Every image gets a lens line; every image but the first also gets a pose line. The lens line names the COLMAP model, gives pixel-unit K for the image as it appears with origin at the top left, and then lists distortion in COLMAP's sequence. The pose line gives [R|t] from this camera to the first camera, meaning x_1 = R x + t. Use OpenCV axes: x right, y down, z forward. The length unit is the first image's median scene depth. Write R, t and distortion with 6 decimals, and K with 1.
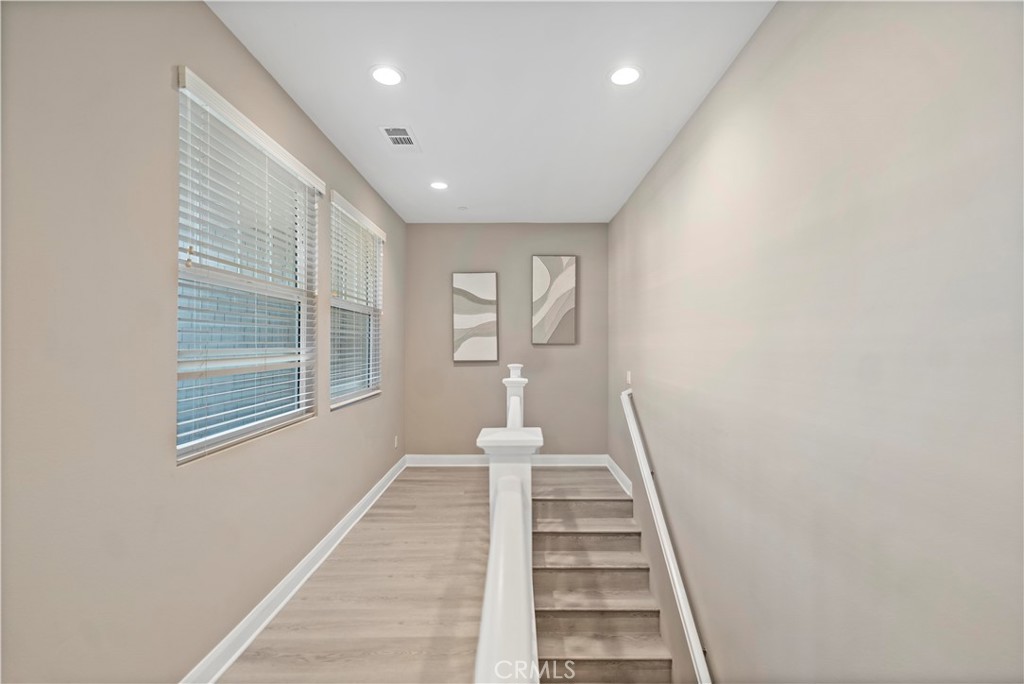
lens RADIAL K [[459.6, 0, 512.0], [0, 459.6, 342.0], [0, 0, 1]] dist [0.003023, 0.000406]
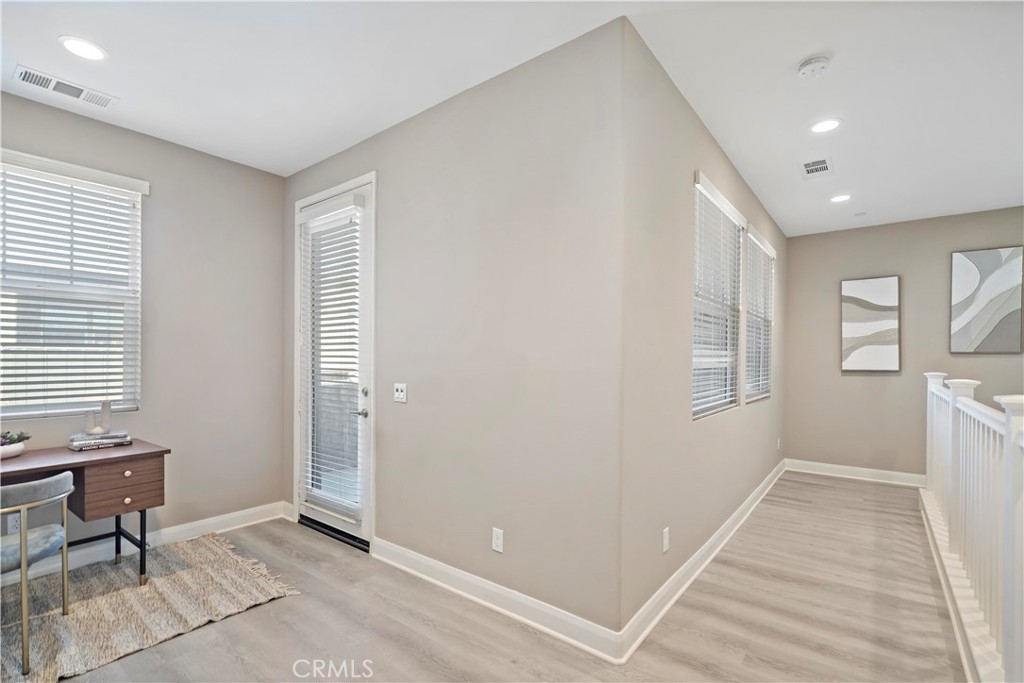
lens RADIAL K [[464.0, 0, 512.5], [0, 464.0, 360.0], [0, 0, 1]] dist [-0.001205, -0.000408]
pose [[0.792160, 0.008739, -0.610250, -0.096585], [-0.005107, 0.999957, 0.007690, 0.018877], [0.610291, -0.002975, 0.792171, -0.266019]]
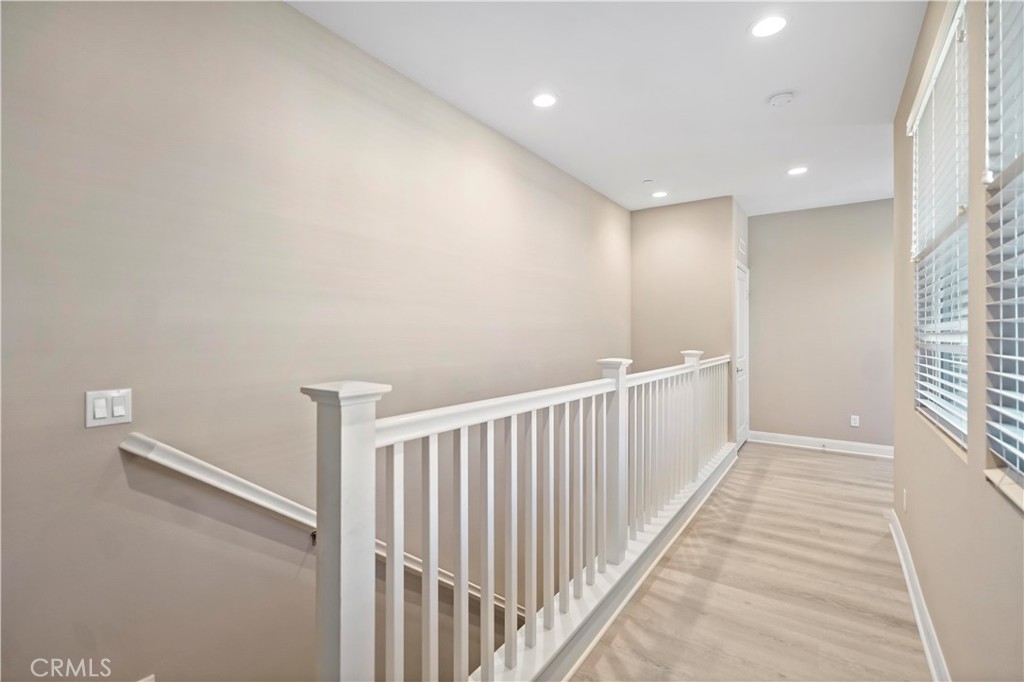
lens RADIAL K [[459.6, 0, 512.0], [0, 459.6, 341.0], [0, 0, 1]] dist [0.003023, 0.000406]
pose [[-0.827619, -0.008403, 0.561228, -0.199797], [-0.003910, 0.999950, 0.009206, 0.021108], [-0.561277, 0.005424, -0.827610, 1.126890]]
